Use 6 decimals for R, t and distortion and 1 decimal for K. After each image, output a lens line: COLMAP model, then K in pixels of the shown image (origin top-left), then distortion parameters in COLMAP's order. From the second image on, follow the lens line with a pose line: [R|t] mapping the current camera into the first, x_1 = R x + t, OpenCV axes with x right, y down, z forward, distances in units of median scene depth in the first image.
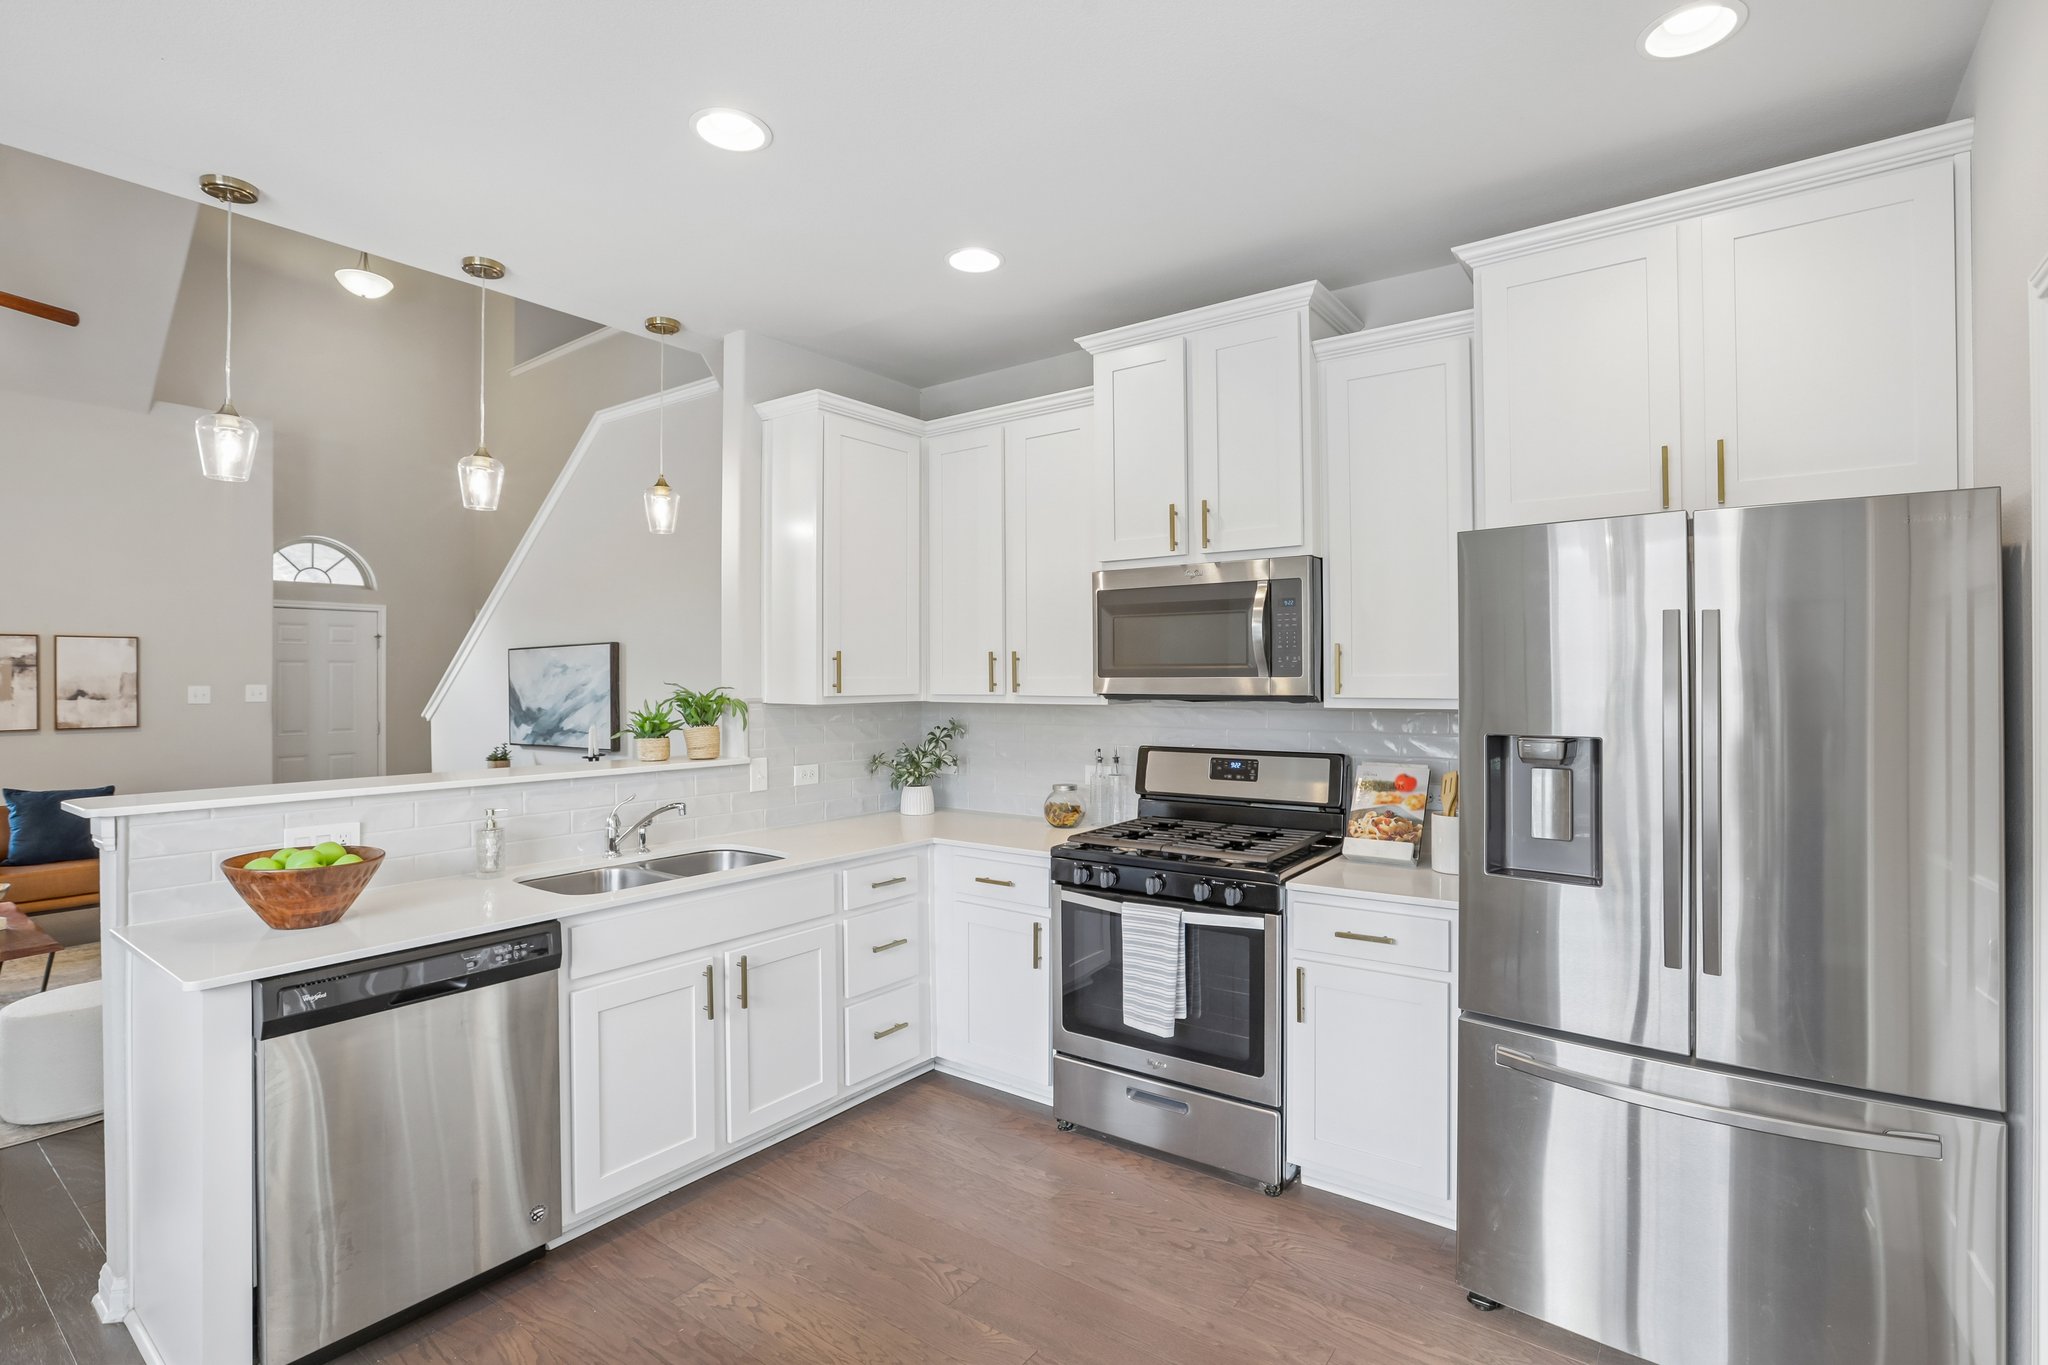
lens RADIAL K [[993.8, 0, 1024.0], [0, 993.8, 682.5], [0, 0, 1]] dist [-0.106381, 0.075465]
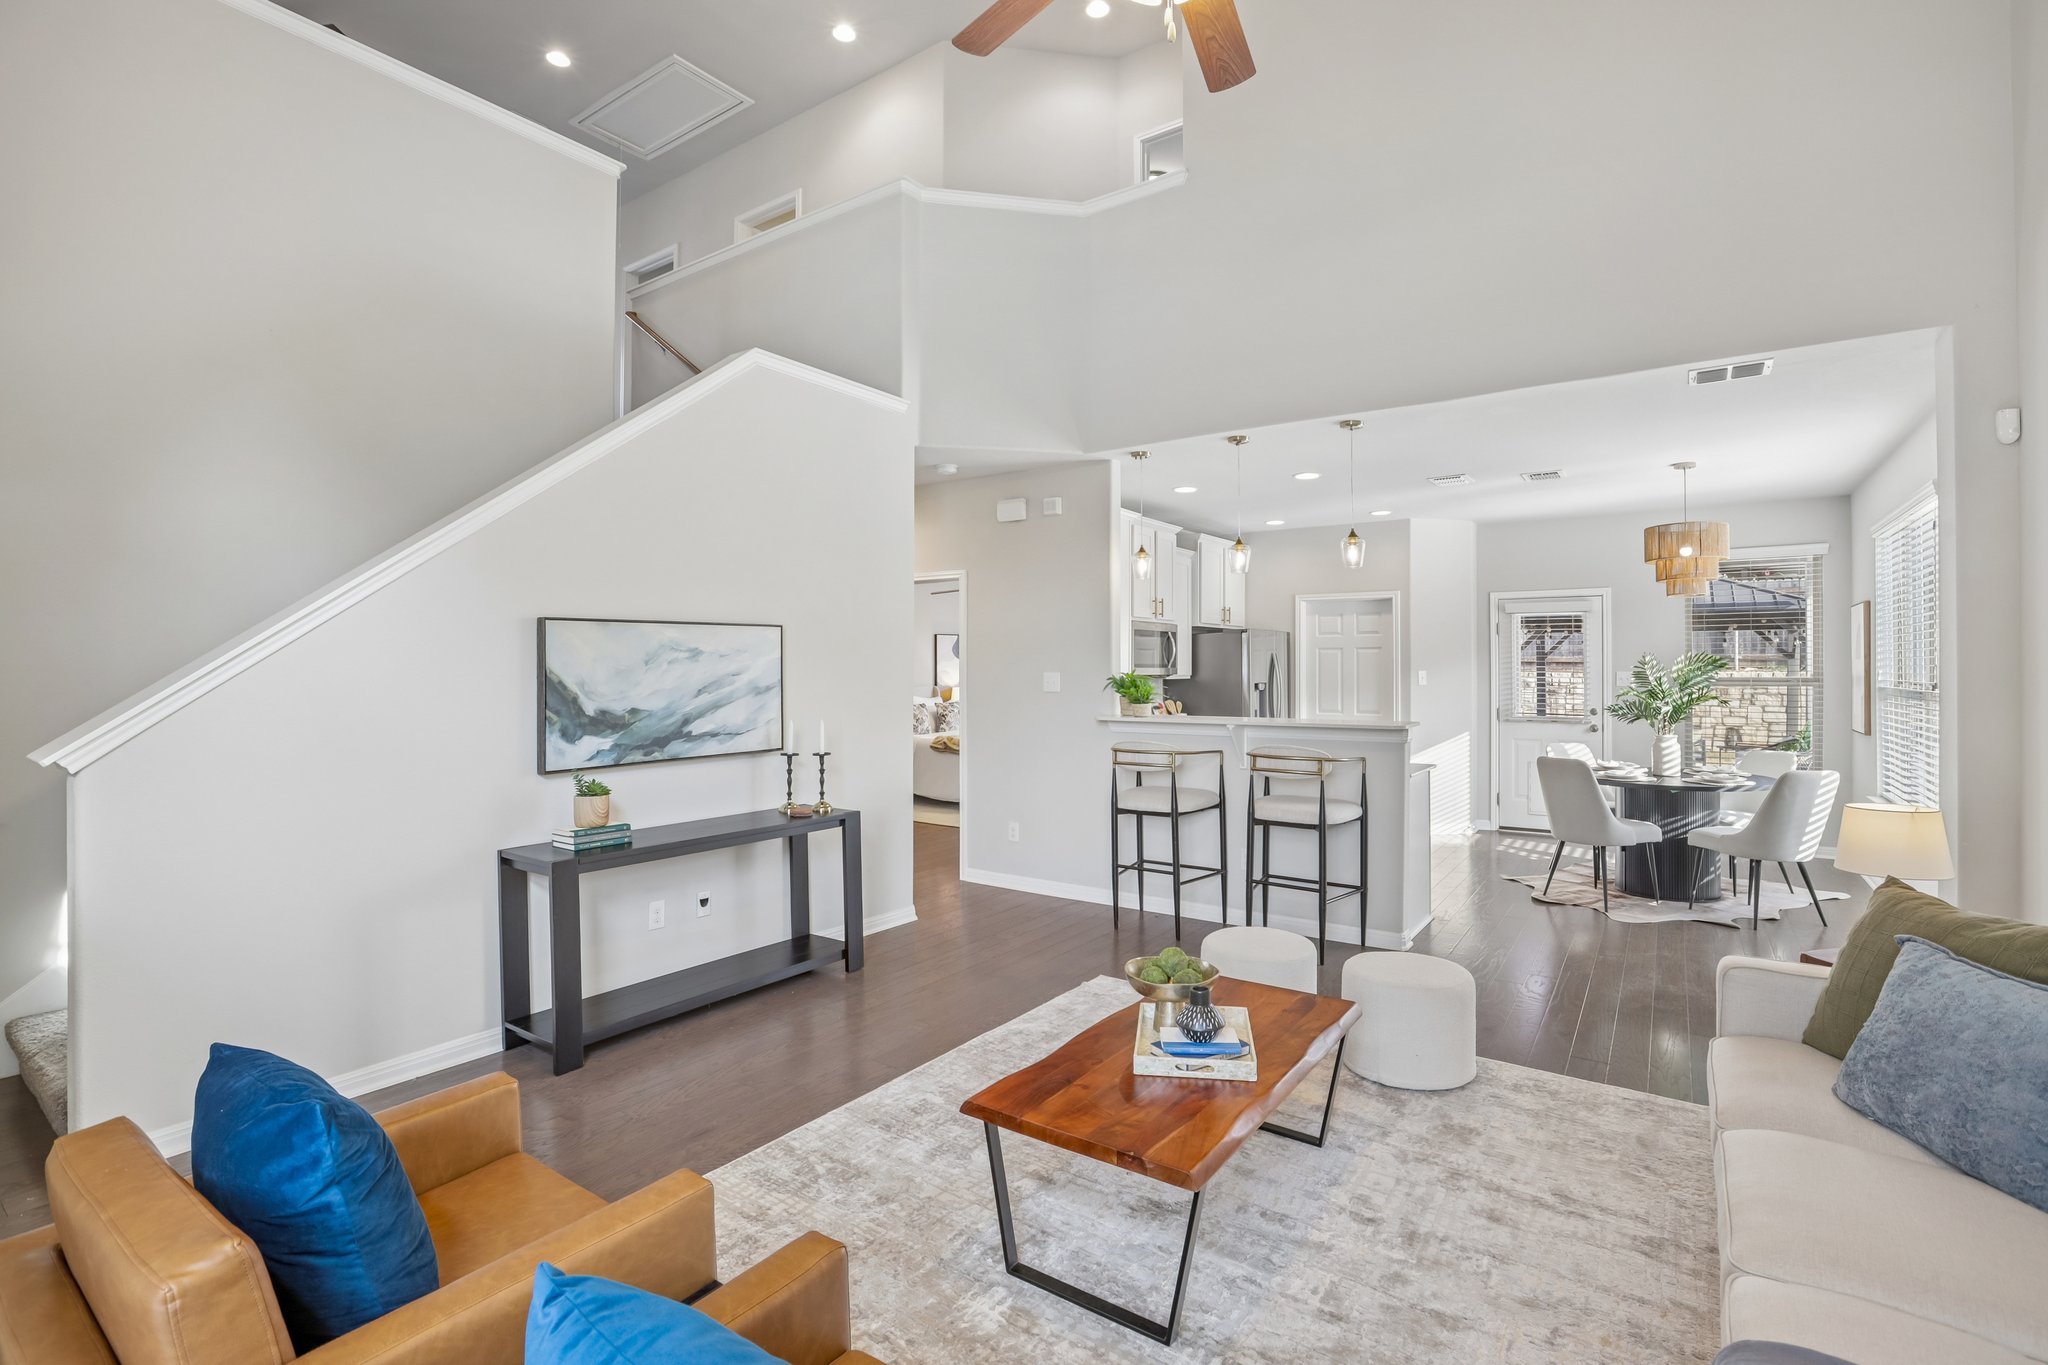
lens RADIAL K [[925.0, 0, 1020.5], [0, 925.0, 668.0], [0, 0, 1]] dist [-0.056503, 0.019892]
pose [[-0.025747, 0.004219, 0.999660, -2.008275], [0.005430, 0.999977, -0.004080, 0.002550], [-0.999654, 0.005323, -0.025769, 1.297030]]
